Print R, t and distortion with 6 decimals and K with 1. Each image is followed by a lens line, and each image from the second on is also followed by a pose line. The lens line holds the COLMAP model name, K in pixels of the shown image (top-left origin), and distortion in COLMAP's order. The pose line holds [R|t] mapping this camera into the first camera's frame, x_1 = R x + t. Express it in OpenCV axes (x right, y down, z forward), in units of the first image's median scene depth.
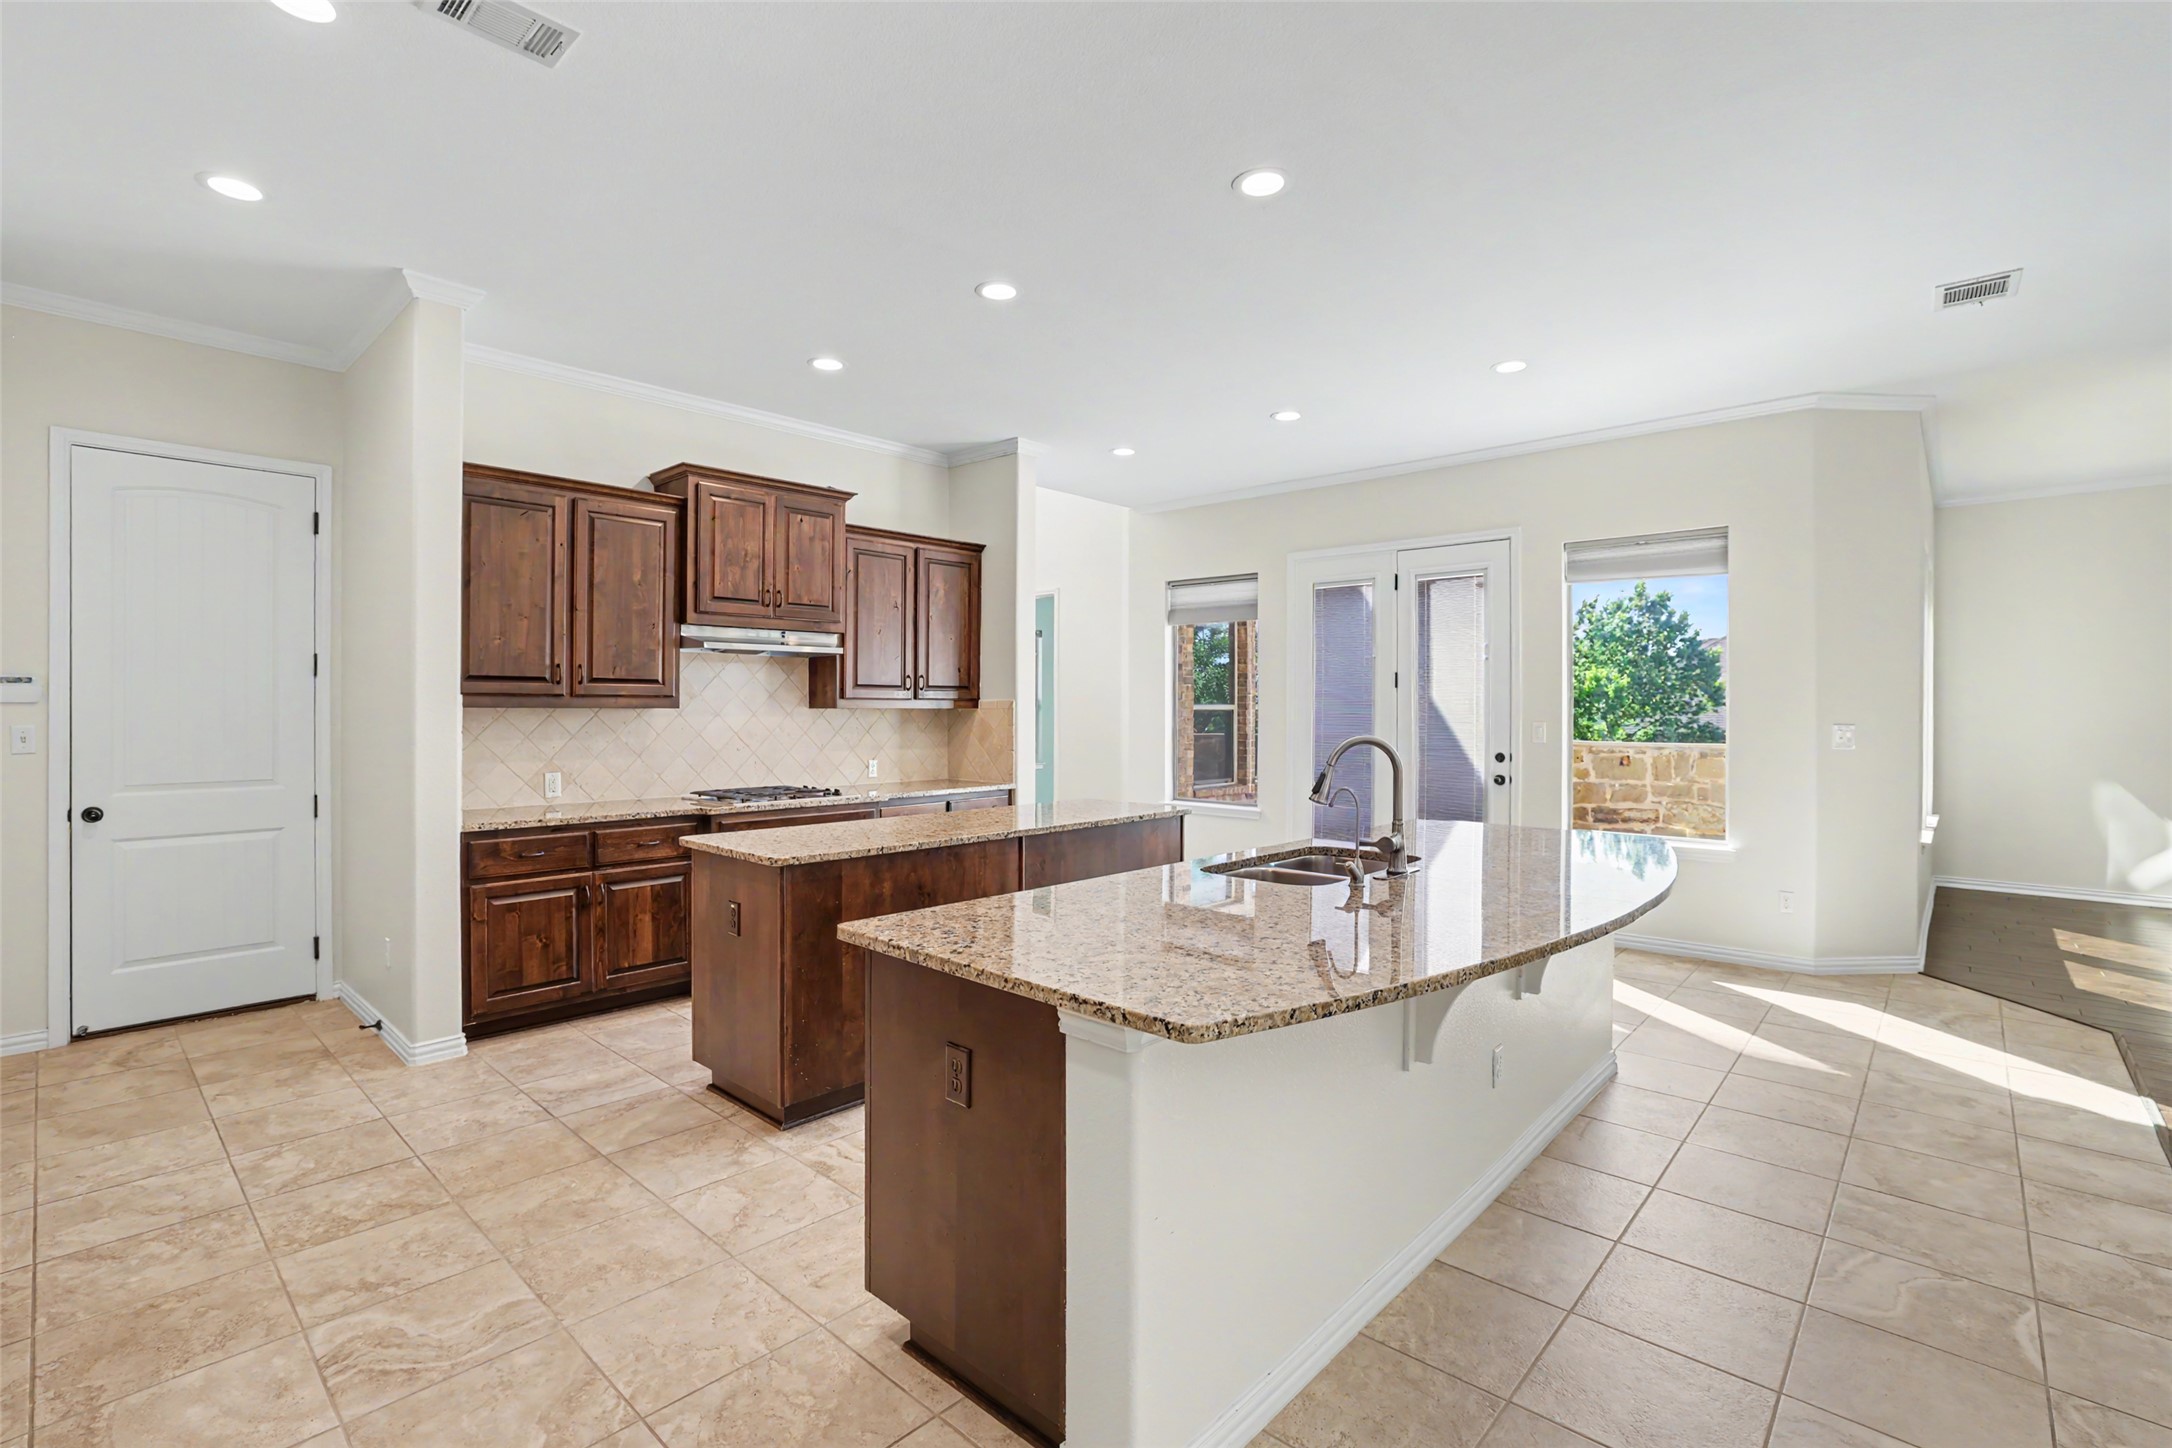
lens RADIAL K [[978.8, 0, 1065.4], [0, 978.8, 706.0], [0, 0, 1]] dist [-0.002153, 0.001022]
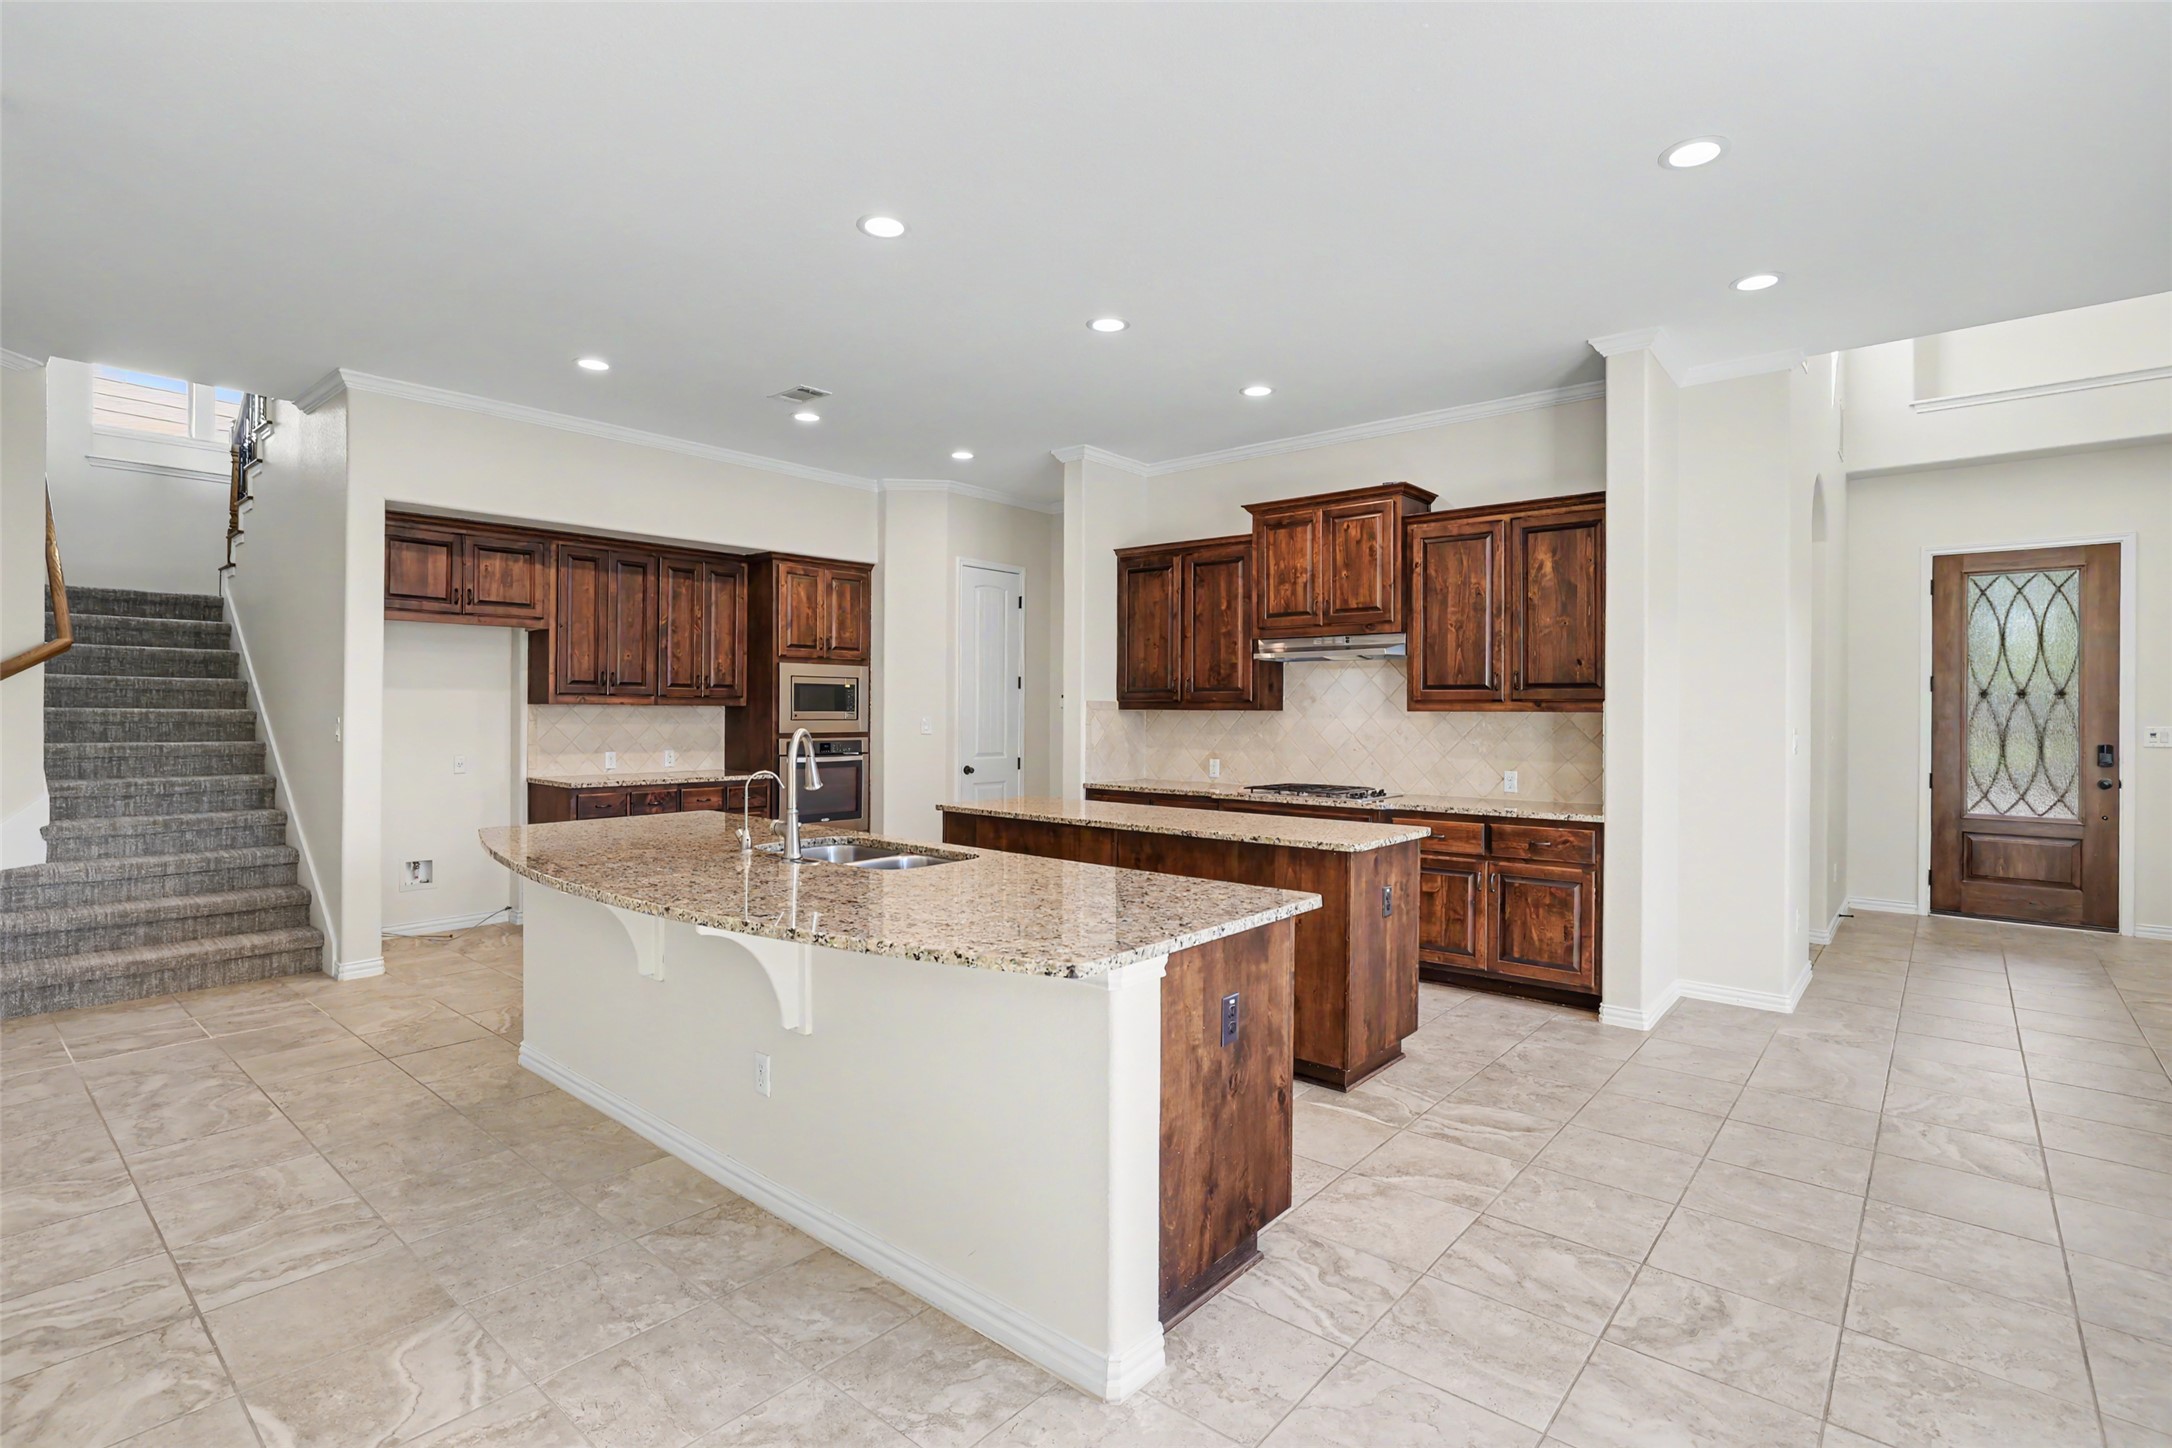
lens RADIAL K [[1002.8, 0, 1071.9], [0, 1002.8, 717.7], [0, 0, 1]] dist [-0.012164, 0.002021]
pose [[0.041611, 0.003246, -0.999129, 0.872888], [-0.006635, 0.999974, 0.002972, 0.009479], [0.999112, 0.006505, 0.041631, 0.770712]]
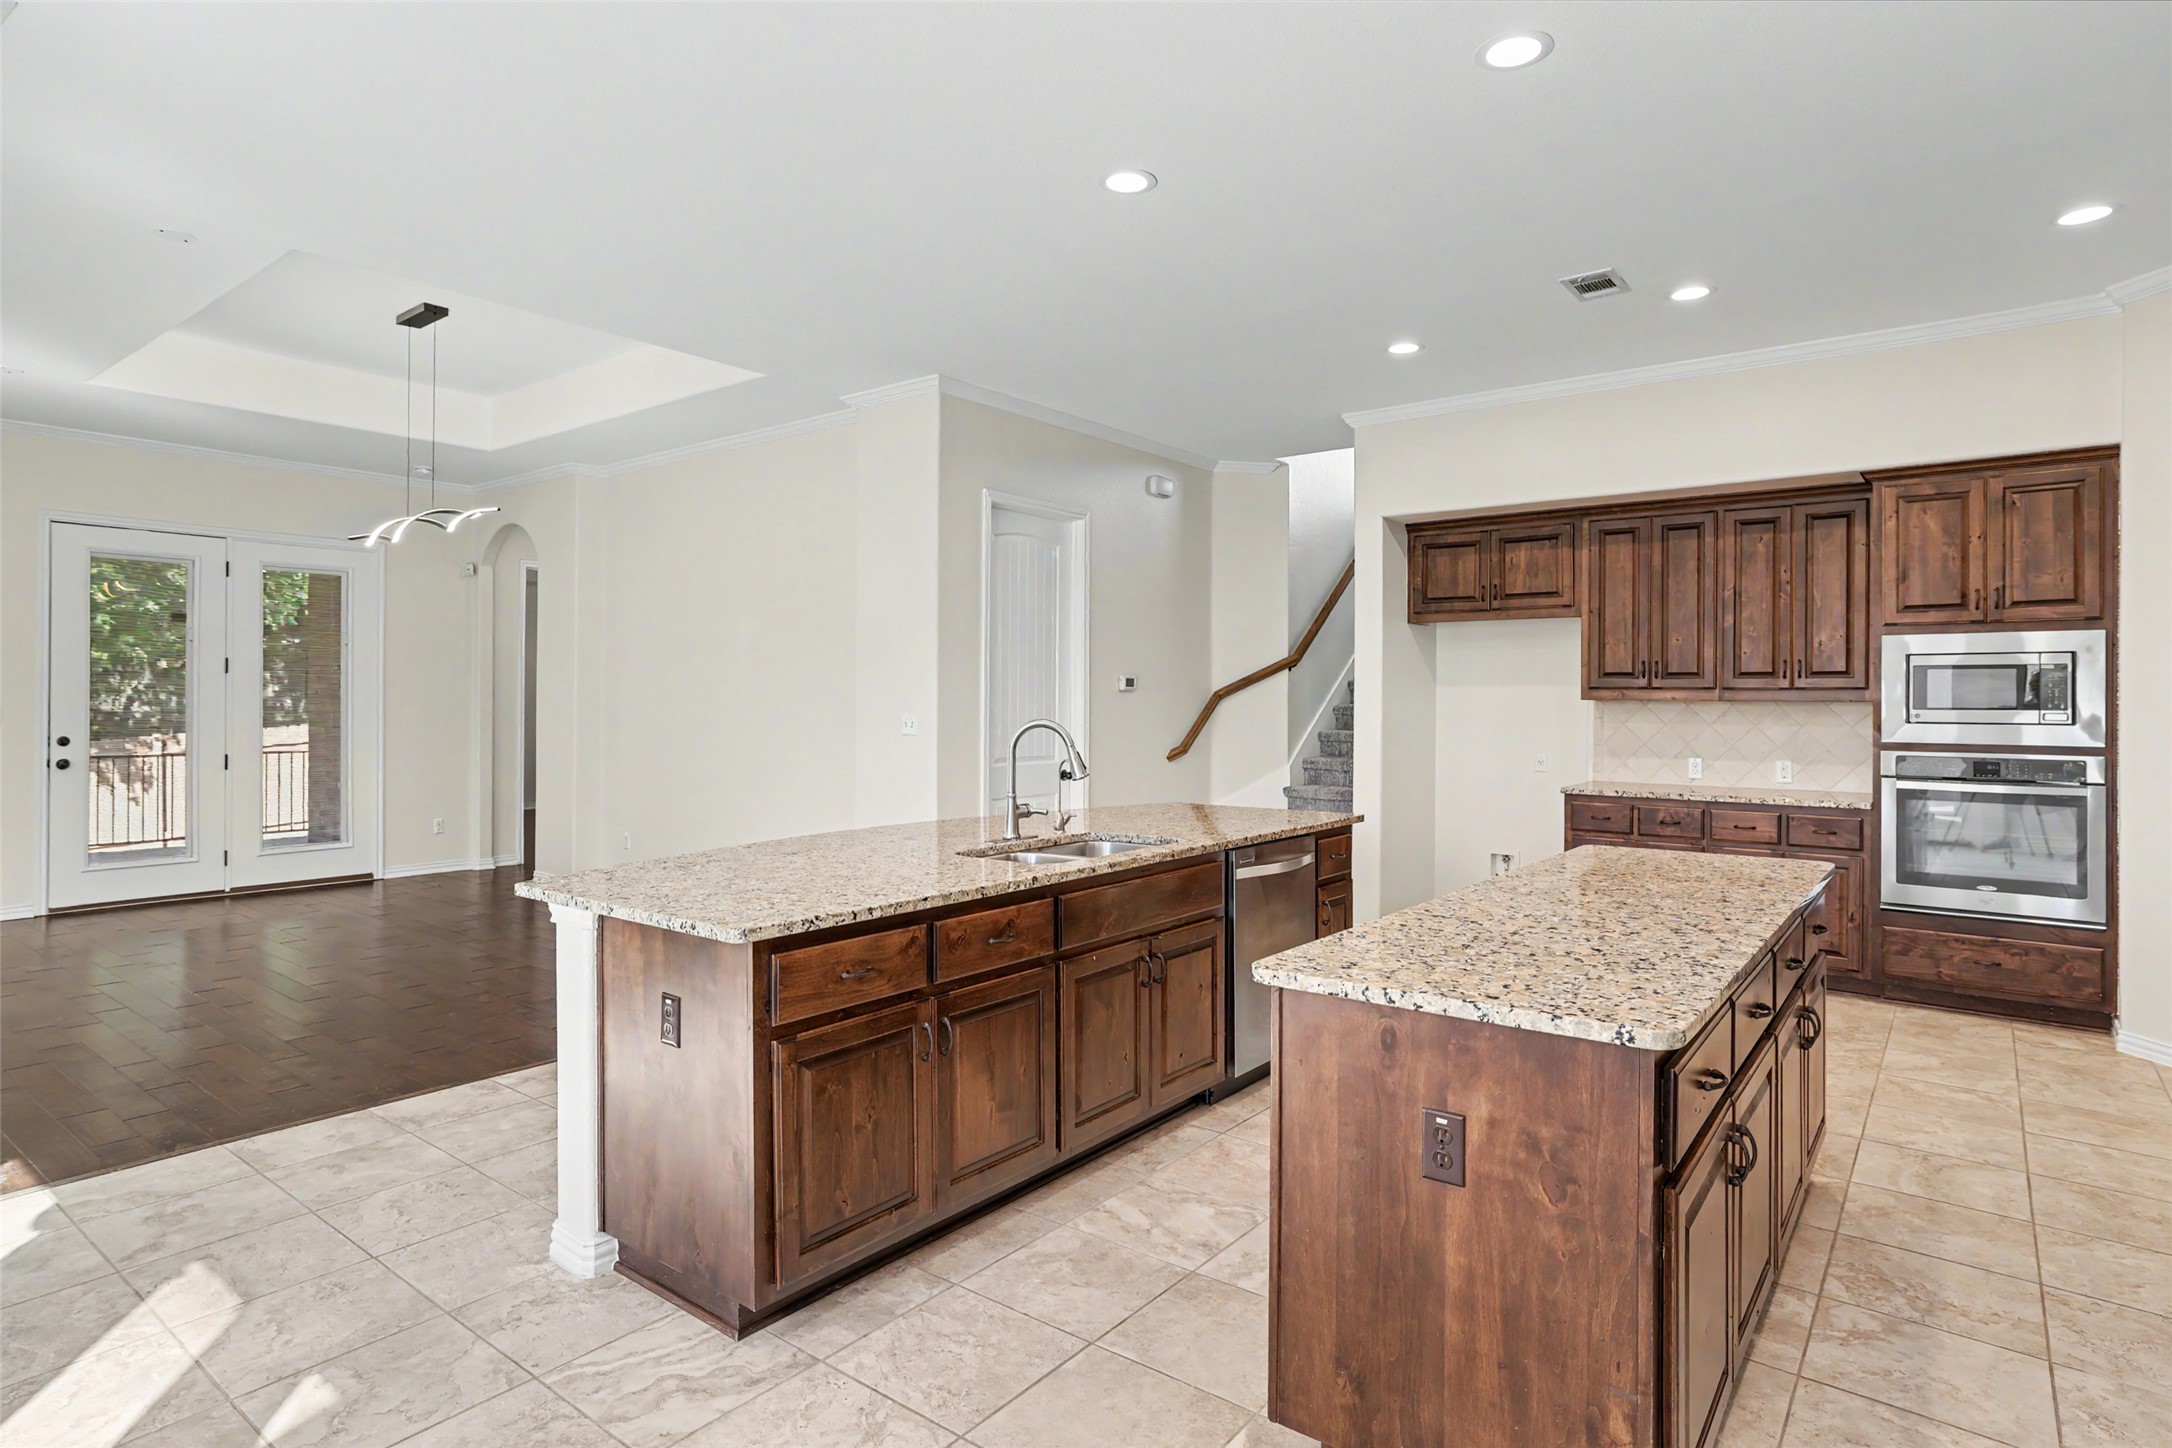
lens RADIAL K [[1133.6, 0, 1091.1], [0, 1133.6, 706.3], [0, 0, 1]] dist [-0.004493, 0.000694]
pose [[-0.993269, -0.009715, -0.115426, 0.245658], [-0.010602, 0.999919, 0.007072, 0.004548], [0.115348, 0.008248, -0.993291, 1.426565]]
